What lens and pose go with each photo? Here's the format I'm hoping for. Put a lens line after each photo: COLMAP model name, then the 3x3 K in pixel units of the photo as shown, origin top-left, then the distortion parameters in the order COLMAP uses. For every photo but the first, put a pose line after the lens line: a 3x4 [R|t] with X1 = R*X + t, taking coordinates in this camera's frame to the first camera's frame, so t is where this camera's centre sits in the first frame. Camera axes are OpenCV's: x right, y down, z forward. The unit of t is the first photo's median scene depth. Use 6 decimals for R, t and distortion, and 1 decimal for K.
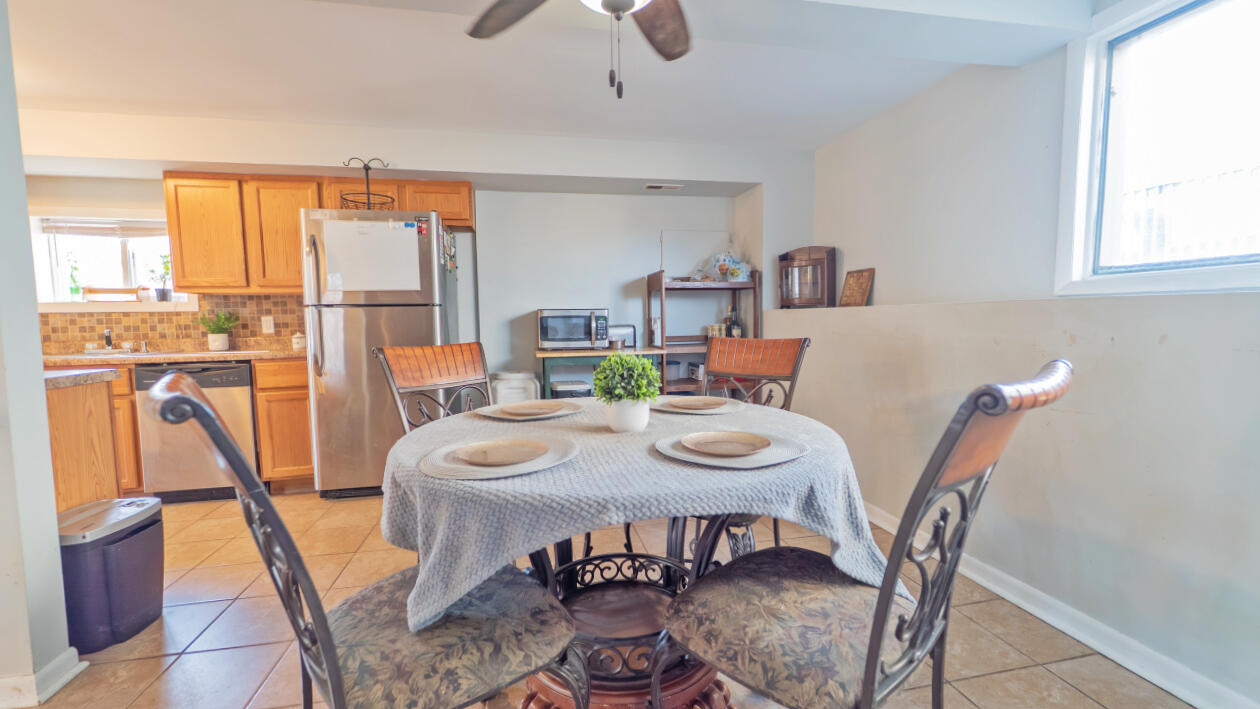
lens RADIAL K [[505.6, 0, 630.2], [0, 505.6, 359.1], [0, 0, 1]] dist [0.001137, -0.000238]
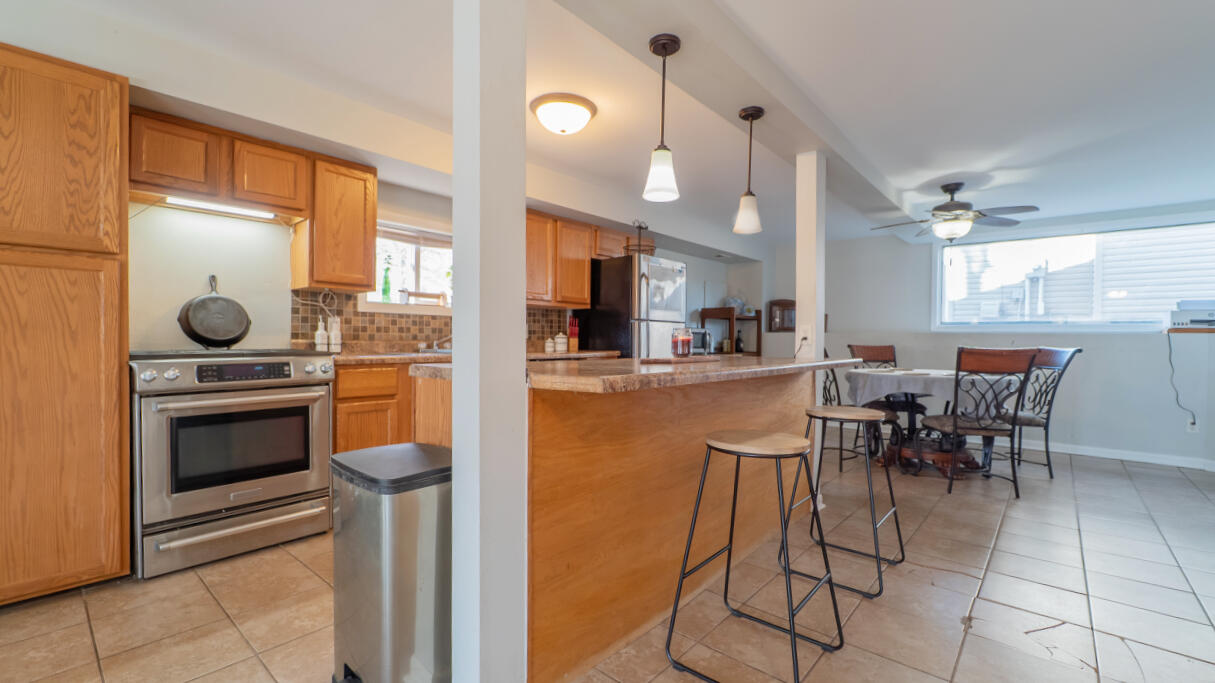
lens RADIAL K [[509.3, 0, 603.9], [0, 509.3, 346.0], [0, 0, 1]] dist [0.000307, -0.000088]
pose [[0.801219, 0.017301, 0.598121, -1.356678], [0.026107, 0.997619, -0.063828, 0.052061], [-0.597802, 0.066755, 0.798860, -0.086408]]
